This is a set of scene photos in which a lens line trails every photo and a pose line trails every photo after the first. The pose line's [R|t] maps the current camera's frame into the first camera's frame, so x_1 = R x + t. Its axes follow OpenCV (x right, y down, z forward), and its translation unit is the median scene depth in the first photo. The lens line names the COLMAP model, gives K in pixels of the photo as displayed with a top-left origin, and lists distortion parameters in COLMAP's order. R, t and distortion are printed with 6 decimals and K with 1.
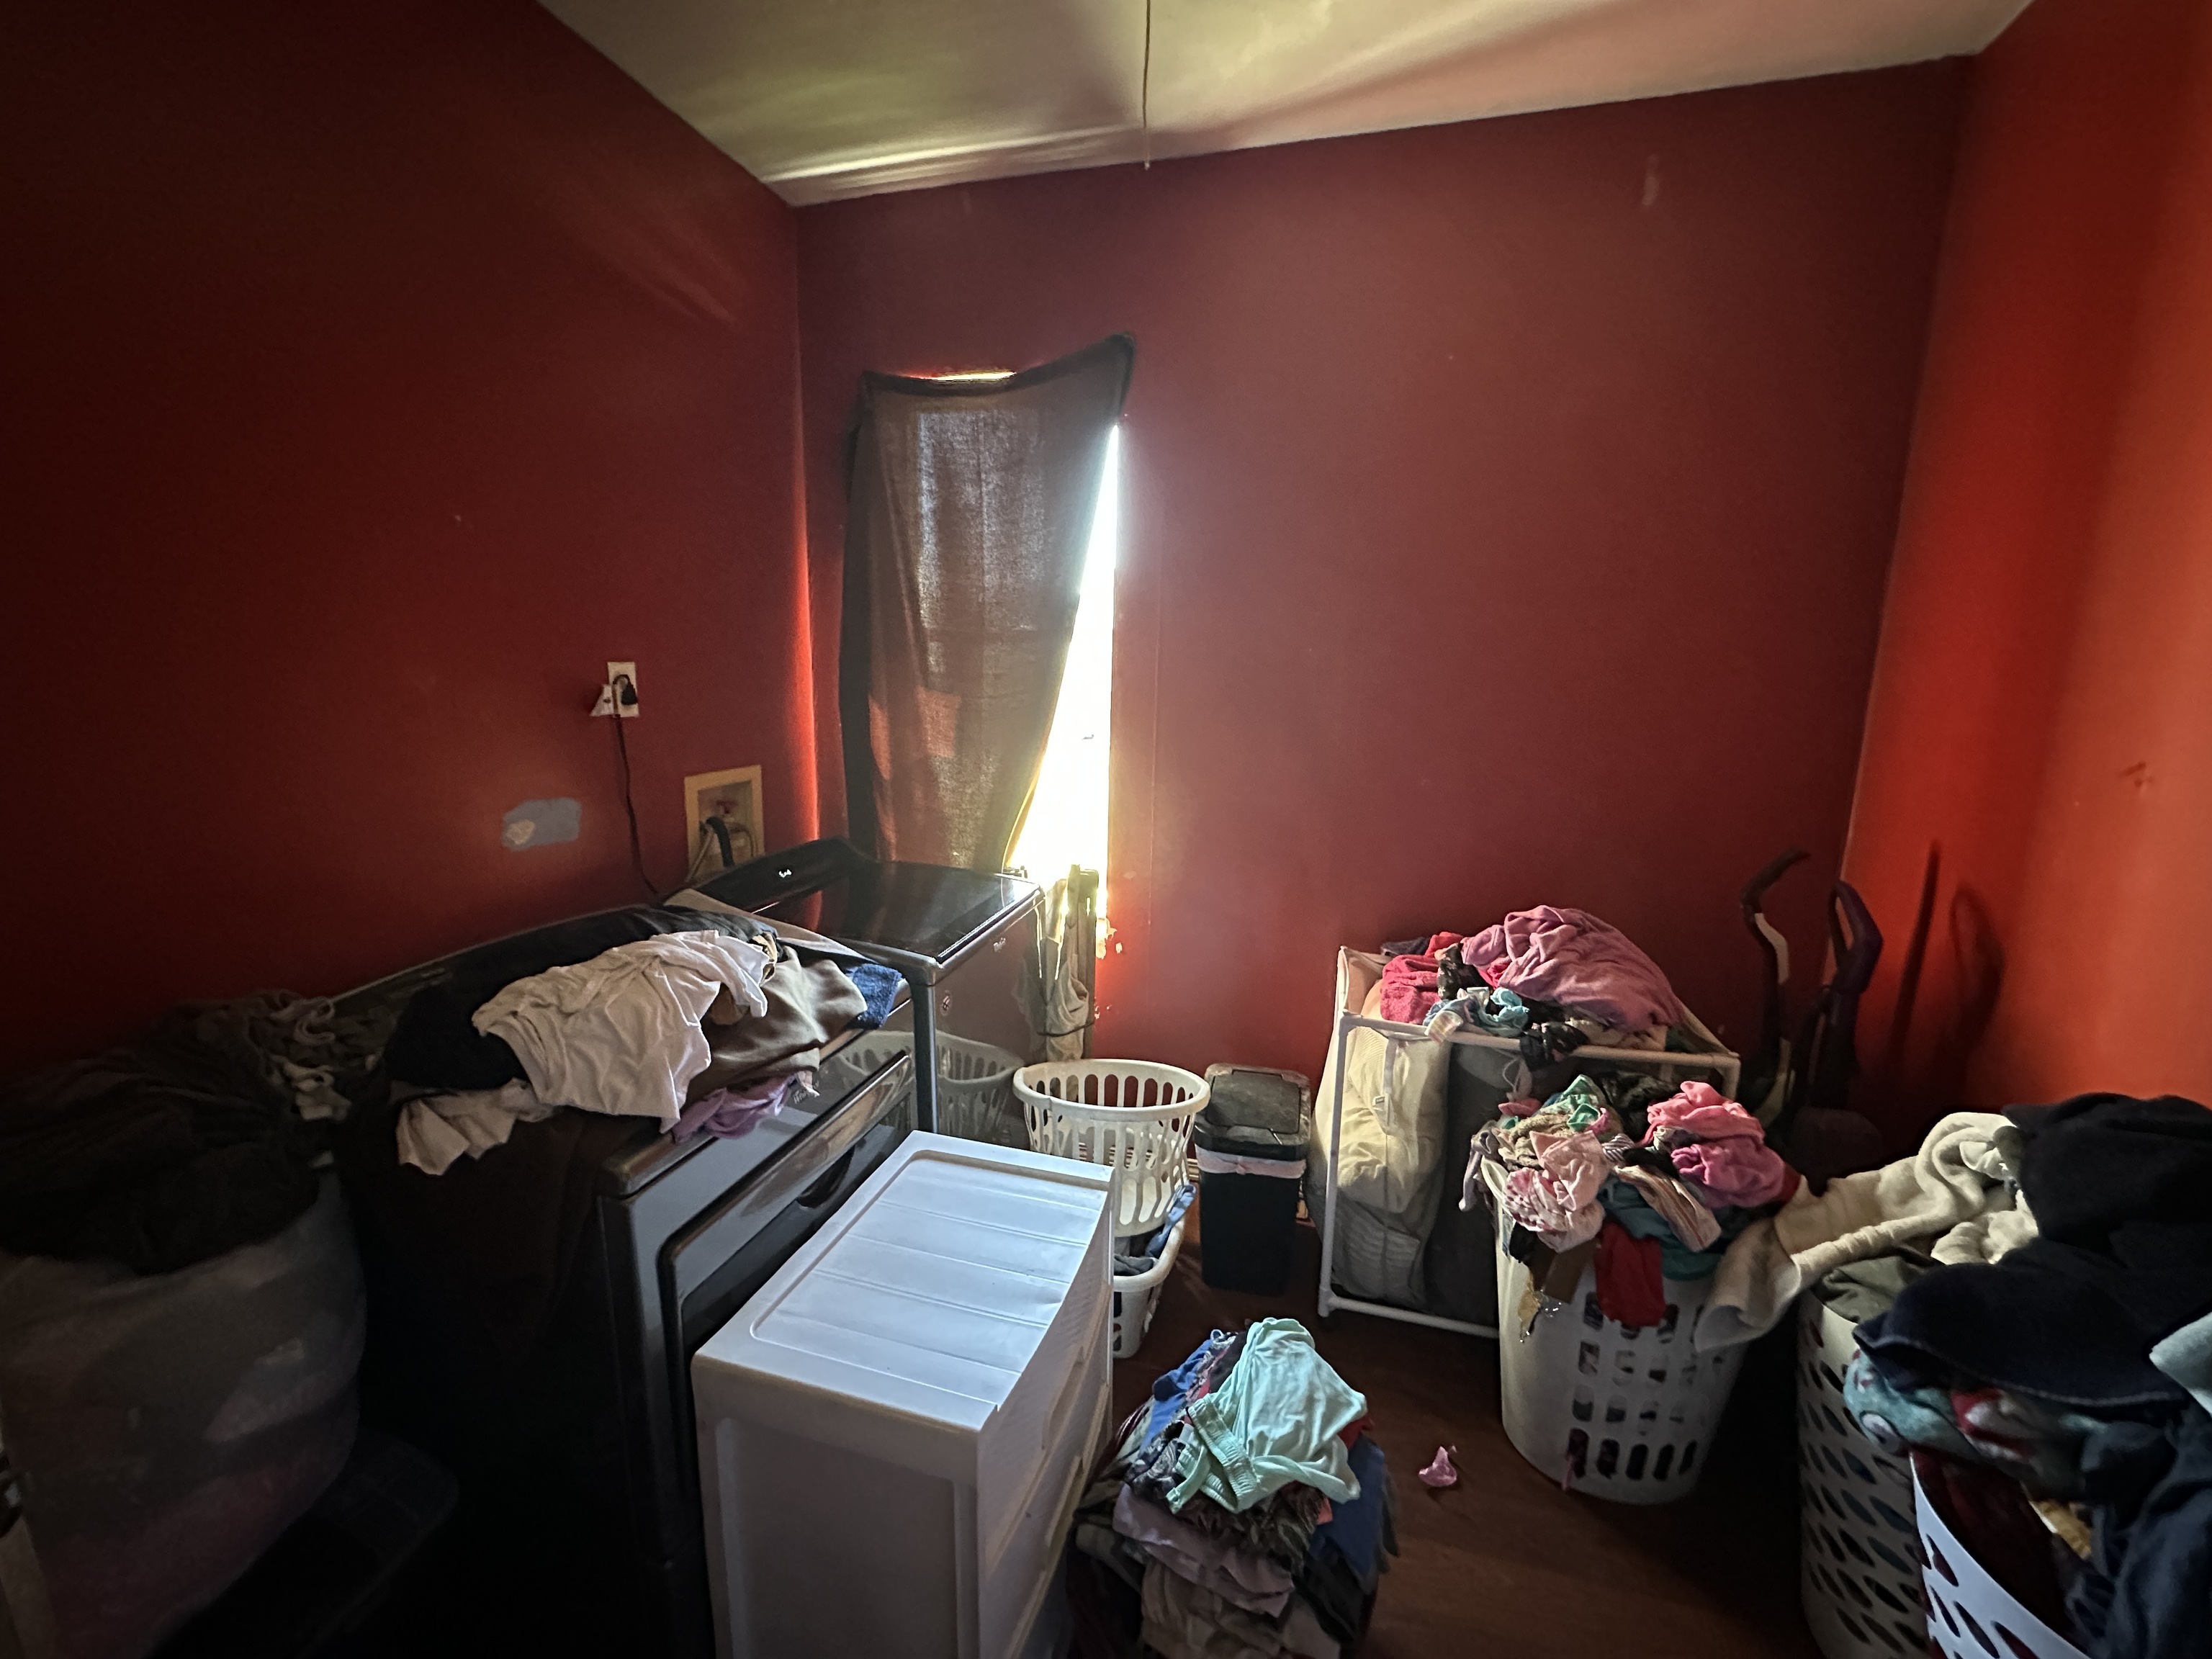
lens RADIAL K [[884.2, 0, 1096.9], [0, 884.2, 826.4], [0, 0, 1]] dist [-0.002255, 0.000464]
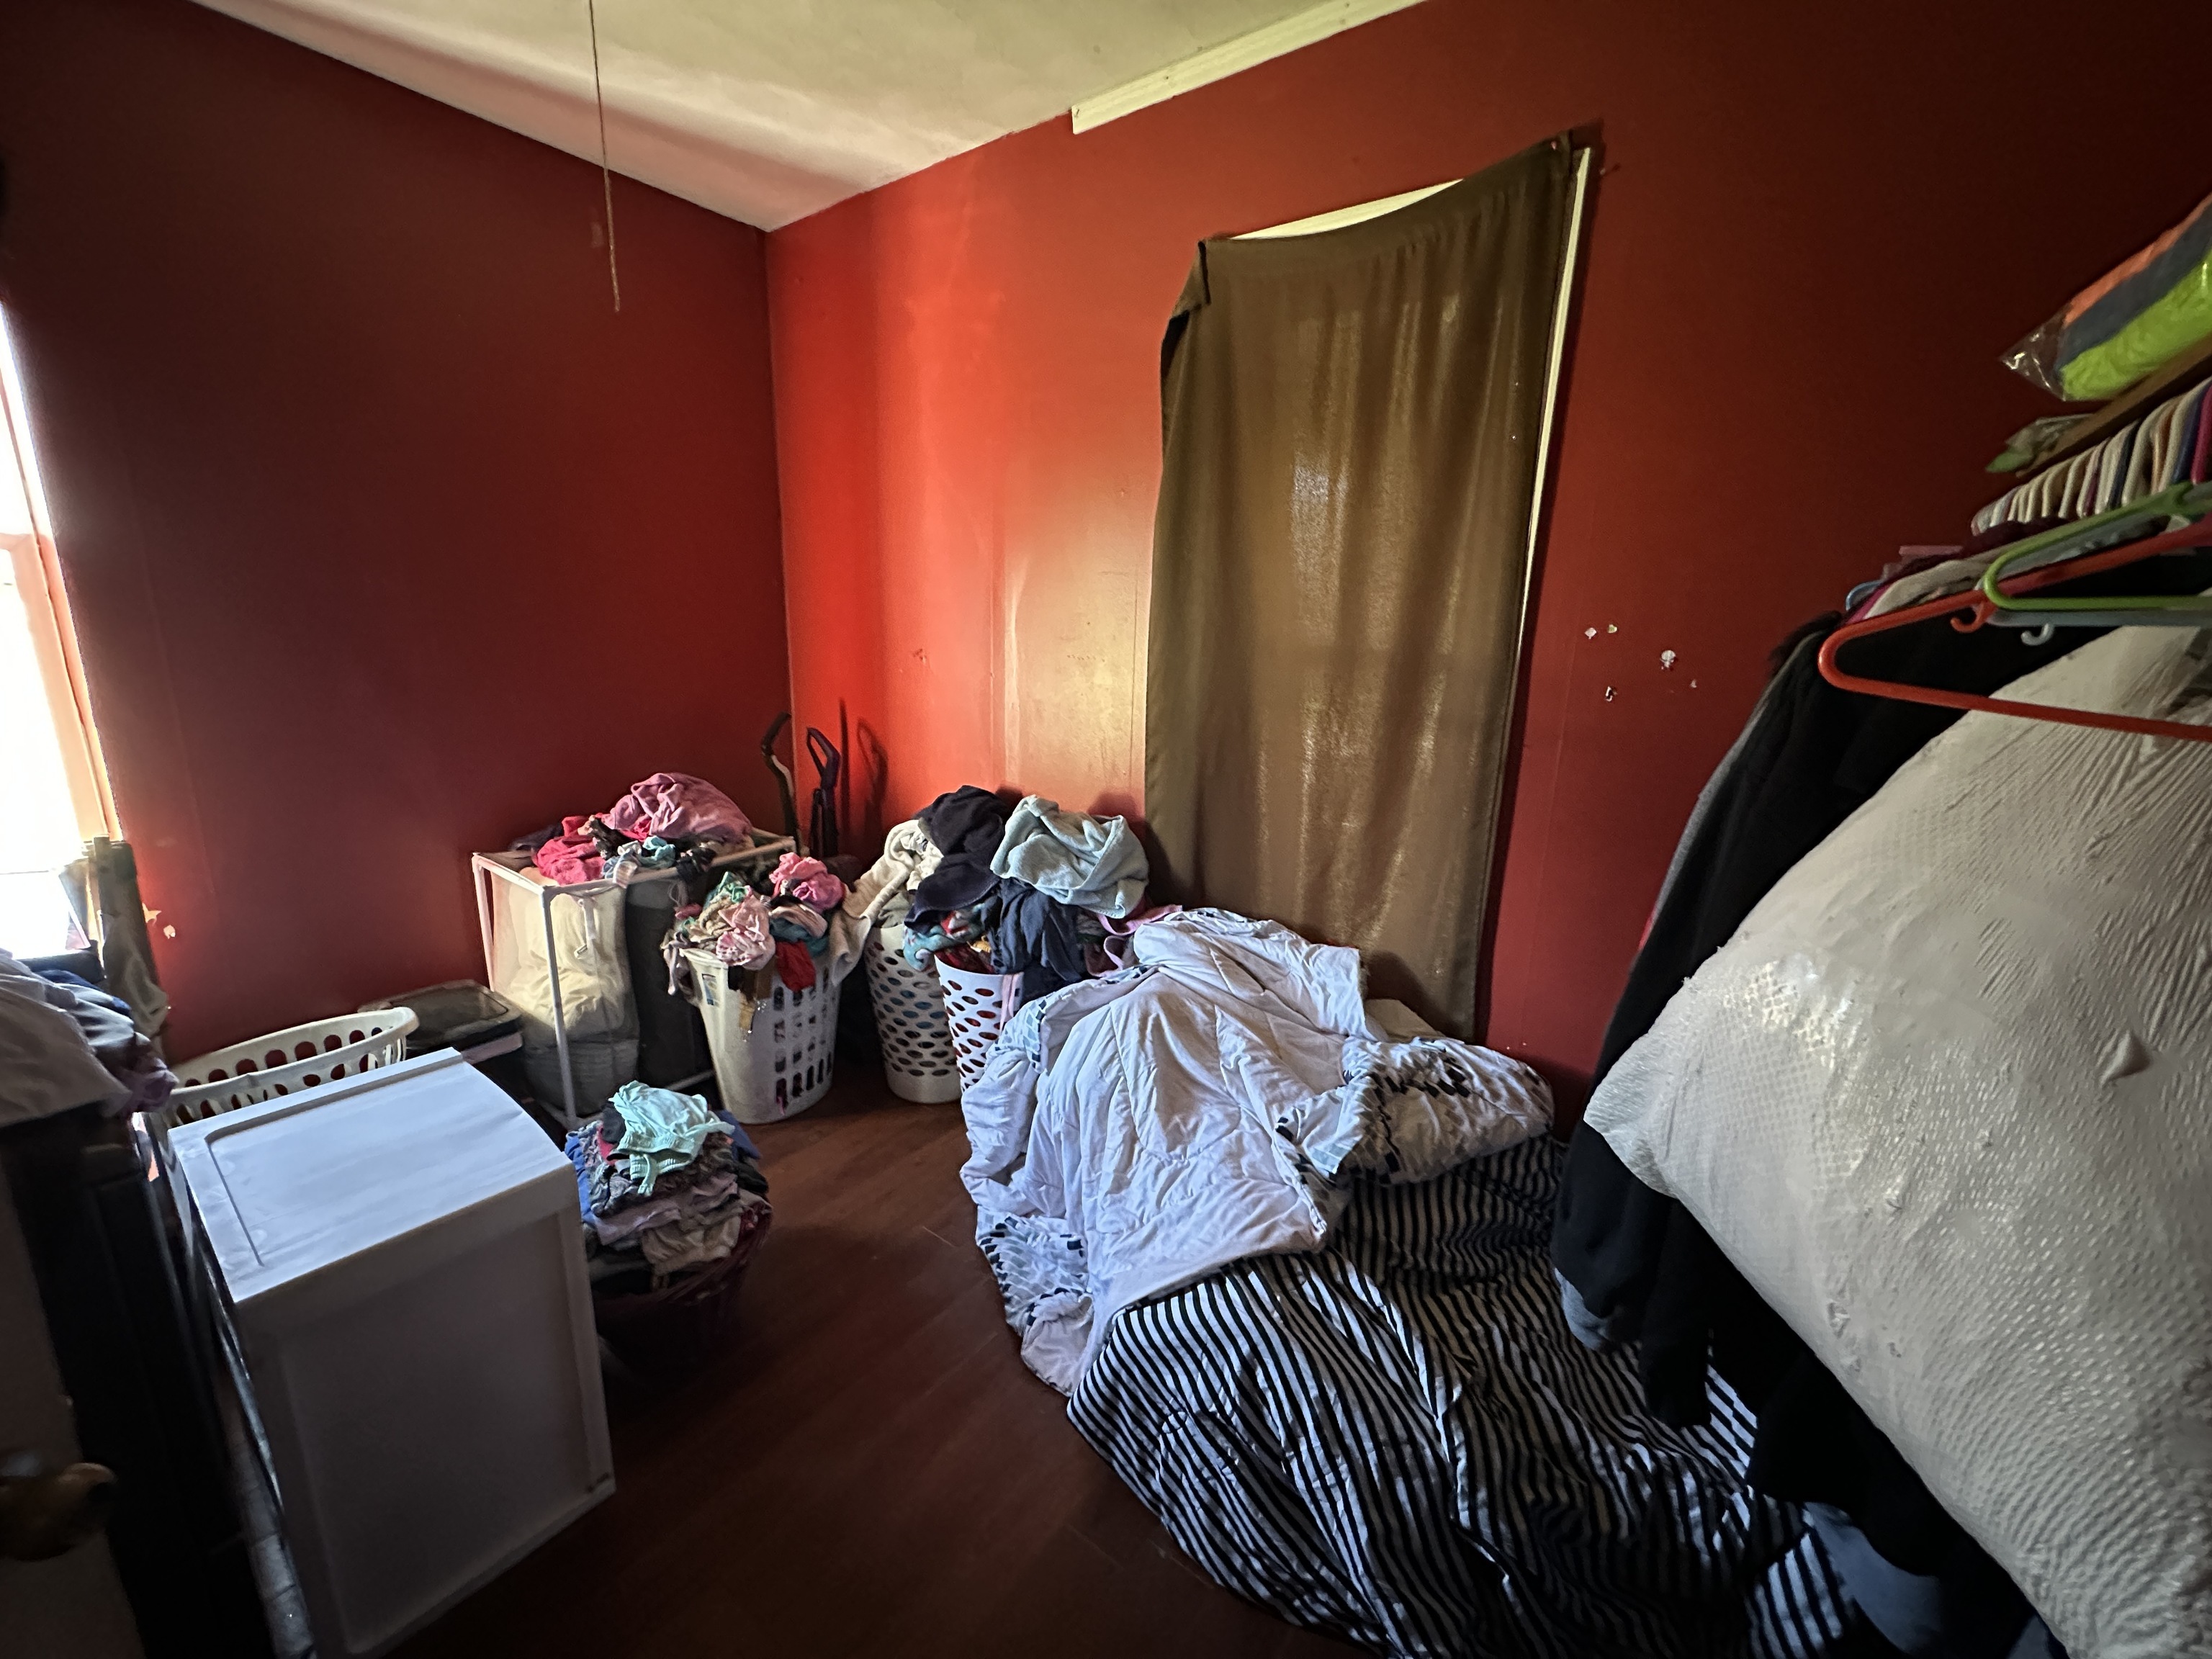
lens RADIAL K [[884.2, 0, 1106.4], [0, 884.2, 831.6], [0, 0, 1]] dist [-0.002255, 0.000464]
pose [[0.369478, -0.220895, 0.902602, -0.609550], [0.138648, 0.973567, 0.181507, 0.029606], [-0.918837, 0.058082, 0.390339, -0.215002]]
